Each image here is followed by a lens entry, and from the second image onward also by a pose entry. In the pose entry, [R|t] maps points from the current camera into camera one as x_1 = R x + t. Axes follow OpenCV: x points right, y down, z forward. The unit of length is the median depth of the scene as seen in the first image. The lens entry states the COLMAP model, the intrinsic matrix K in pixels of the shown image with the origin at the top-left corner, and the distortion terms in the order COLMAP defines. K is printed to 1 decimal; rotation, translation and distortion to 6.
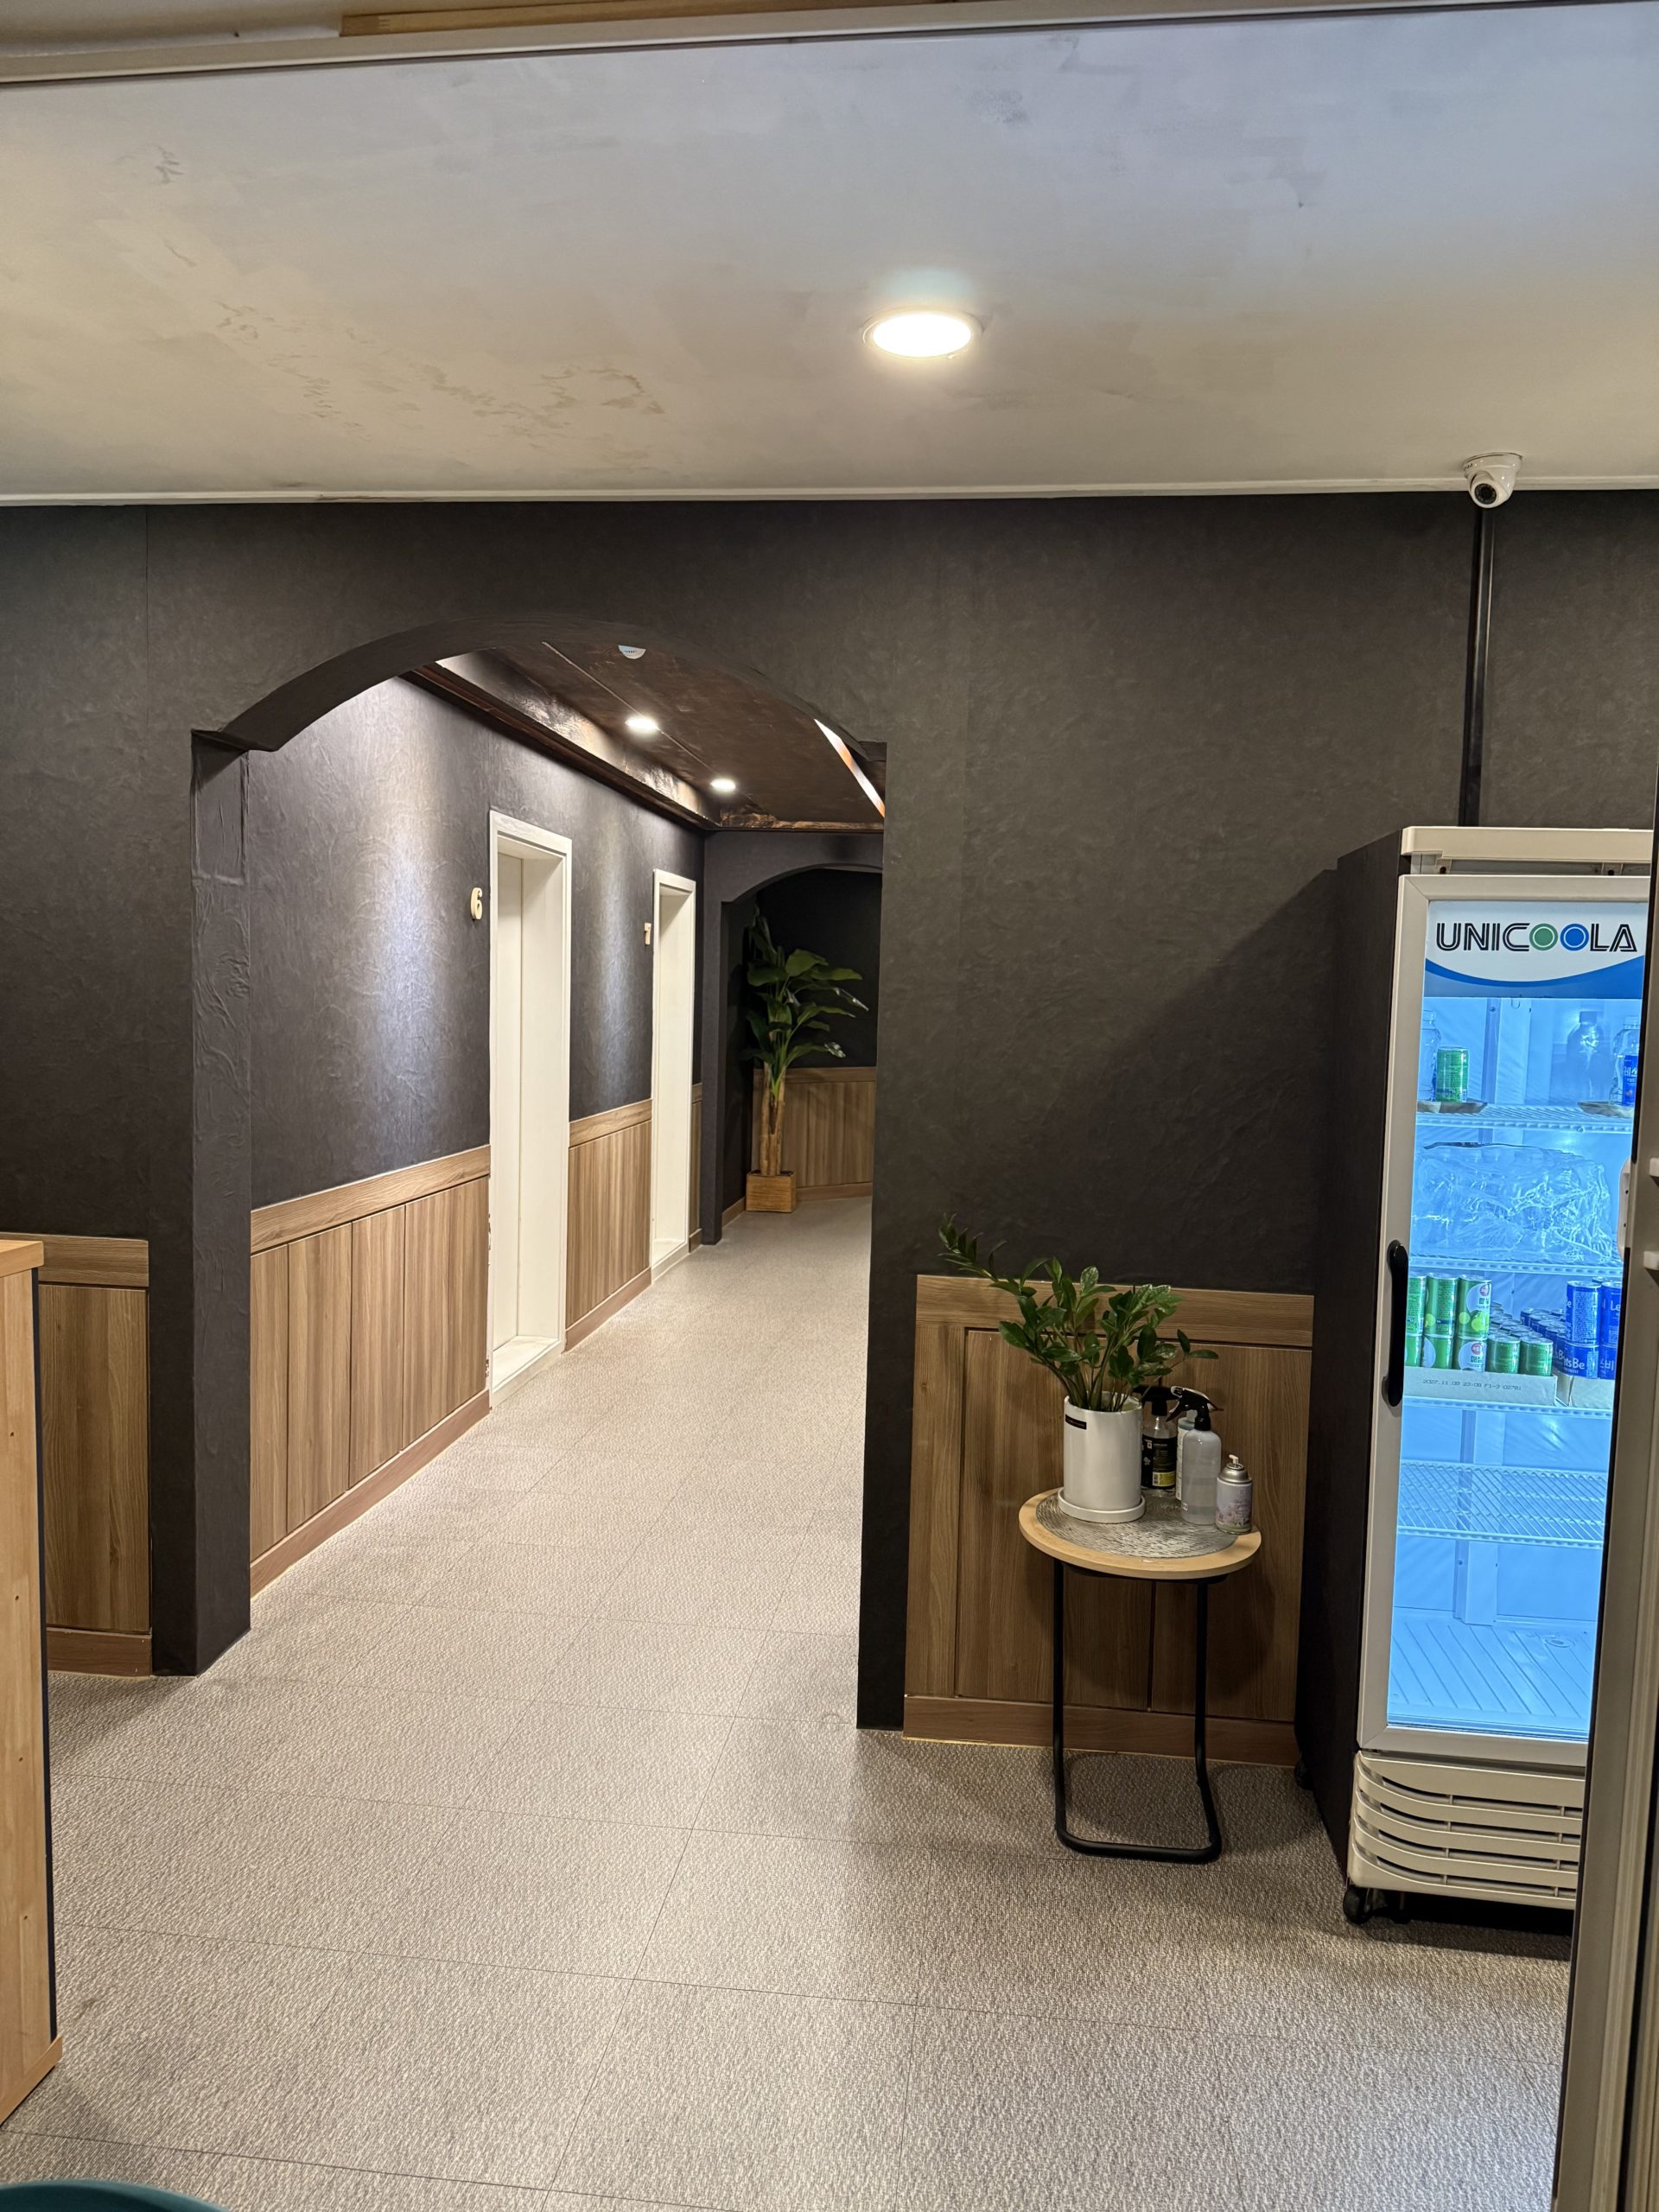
lens RADIAL K [[1535.2, 0, 828.9], [0, 1535.2, 1103.4], [0, 0, 1]] dist [0.056884, -0.055881]
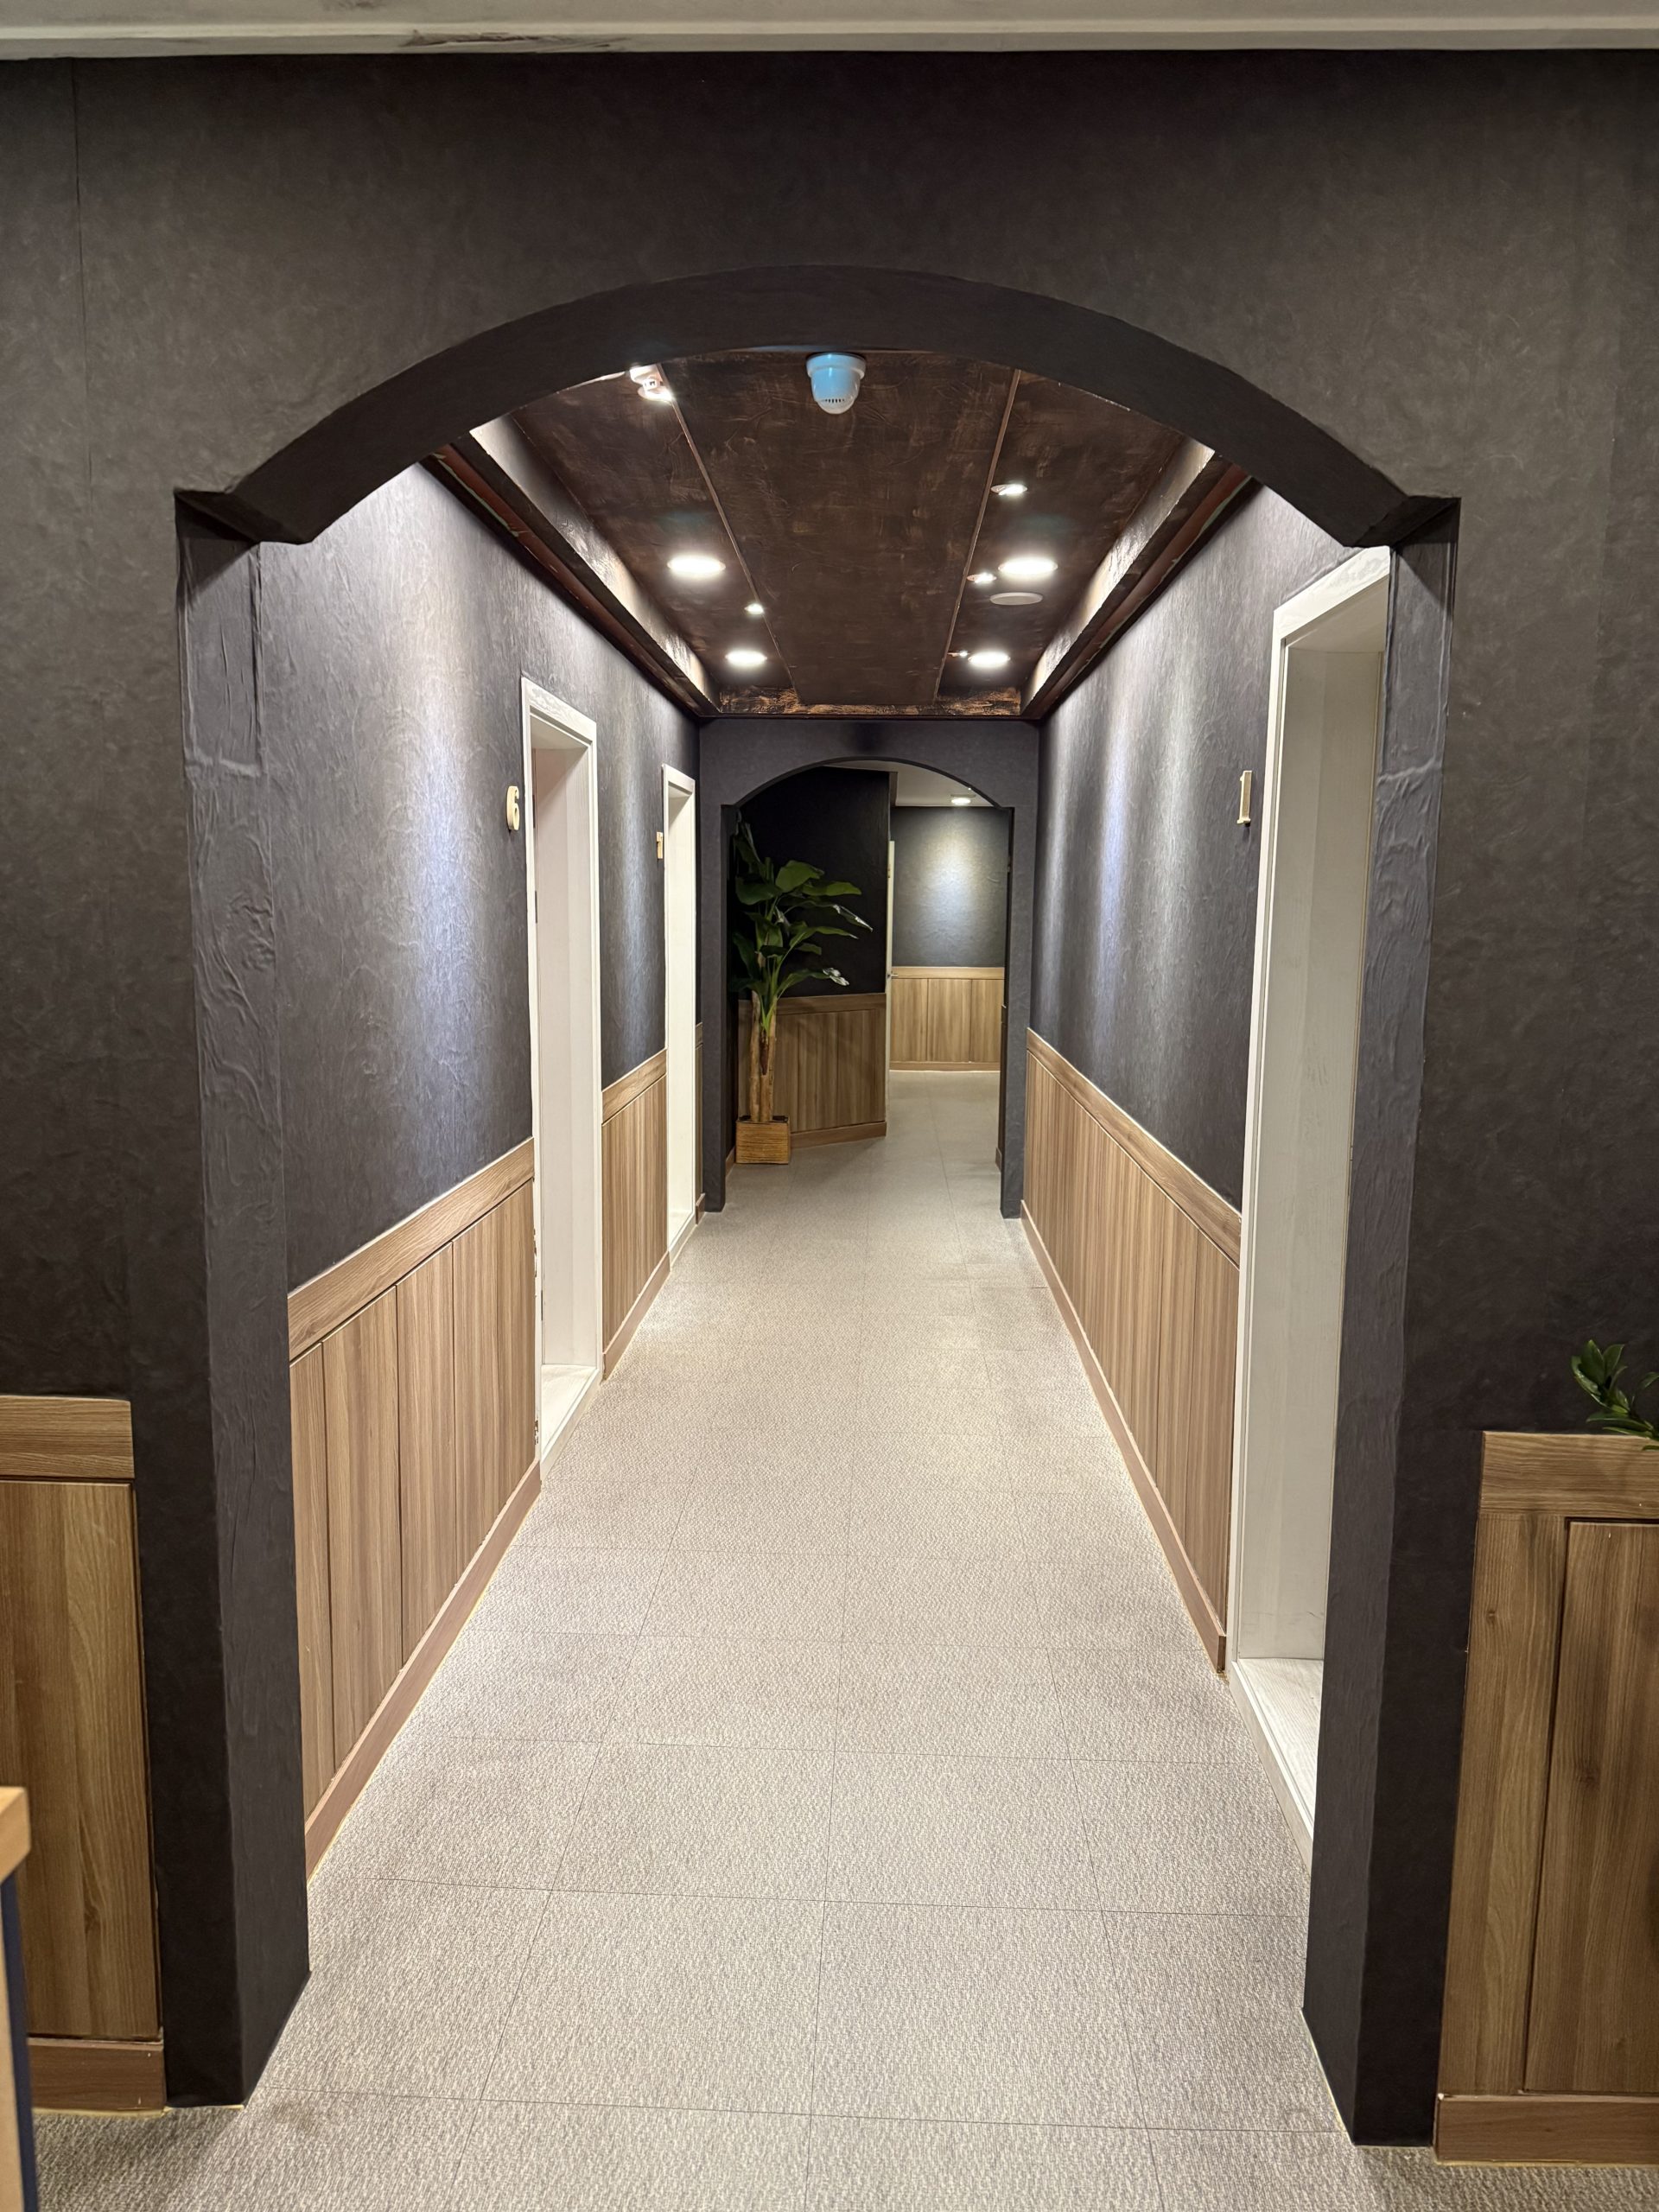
lens RADIAL K [[1535.2, 0, 812.0], [0, 1535.2, 1098.3], [0, 0, 1]] dist [0.056884, -0.055881]
pose [[0.997128, -0.025718, 0.071240, -0.220146], [0.021596, 0.998081, 0.058038, -0.050614], [-0.072596, -0.056333, 0.995769, 0.404544]]
